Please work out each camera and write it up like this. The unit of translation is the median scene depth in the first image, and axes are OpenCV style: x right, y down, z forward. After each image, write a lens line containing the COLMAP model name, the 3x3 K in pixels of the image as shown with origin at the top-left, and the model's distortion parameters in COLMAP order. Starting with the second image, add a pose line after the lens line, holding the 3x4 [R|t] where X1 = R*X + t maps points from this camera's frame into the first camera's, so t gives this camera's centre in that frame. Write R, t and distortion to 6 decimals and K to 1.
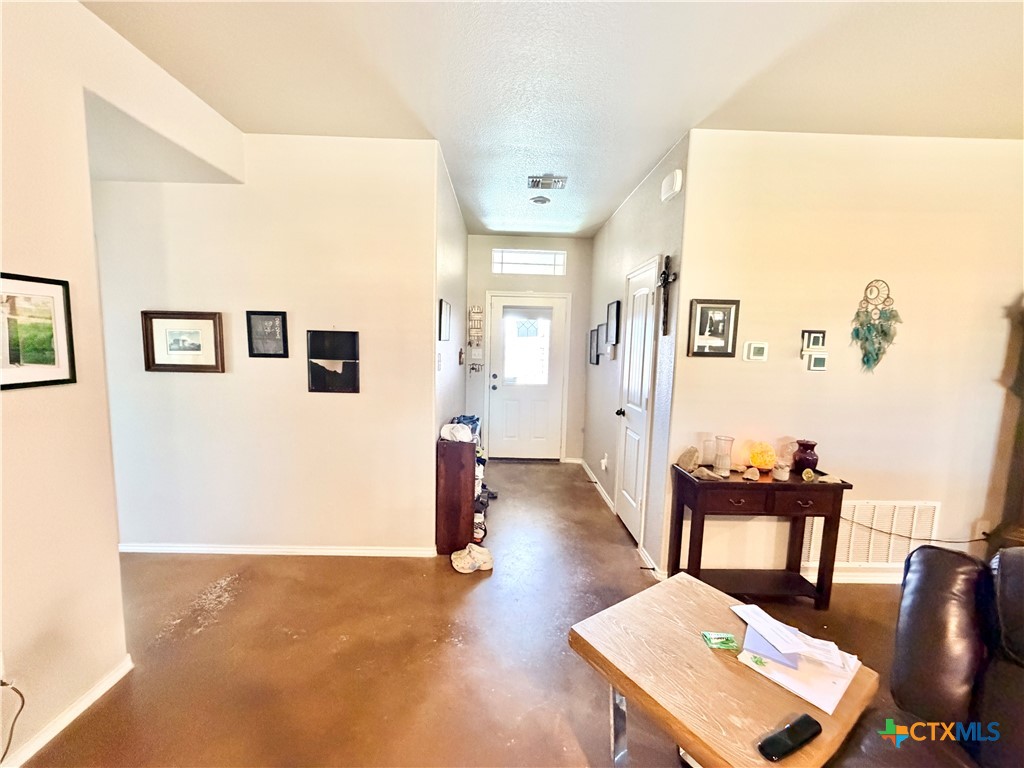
lens RADIAL K [[411.1, 0, 512.0], [0, 411.1, 384.0], [0, 0, 1]] dist [0.002550, 0.000027]
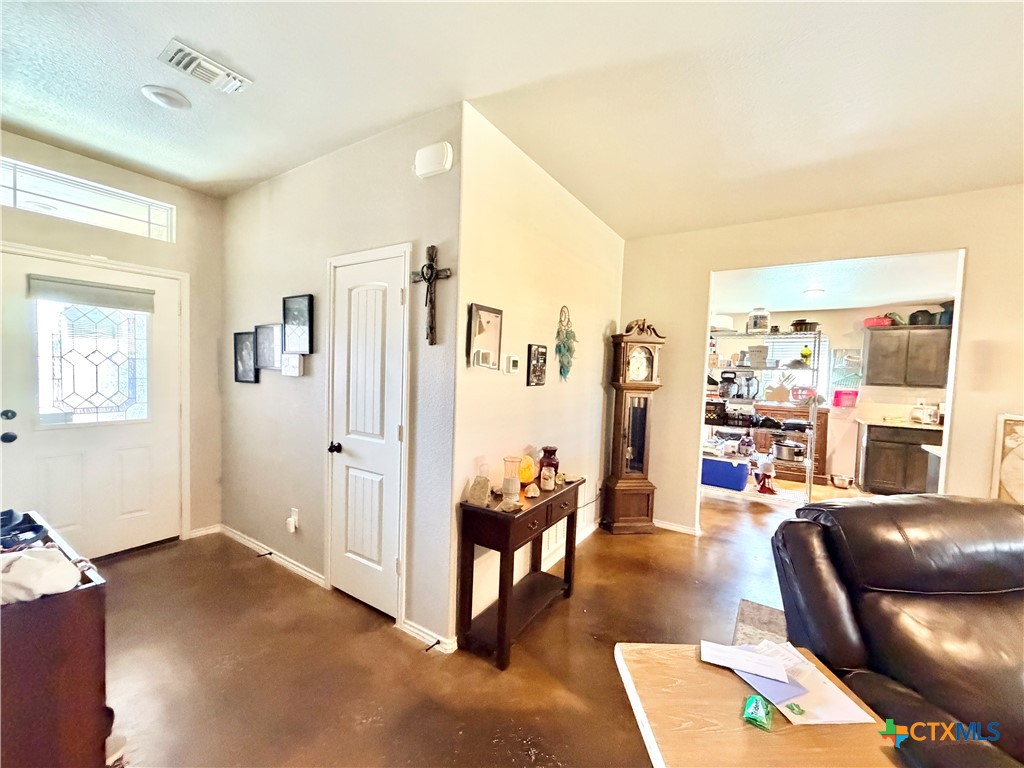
lens RADIAL K [[411.1, 0, 512.0], [0, 411.1, 384.0], [0, 0, 1]] dist [0.002550, 0.000027]
pose [[0.562219, -0.042711, 0.825885, -0.169209], [0.065410, 0.997833, 0.007076, -0.031001], [-0.824397, 0.050042, 0.563795, 0.352794]]
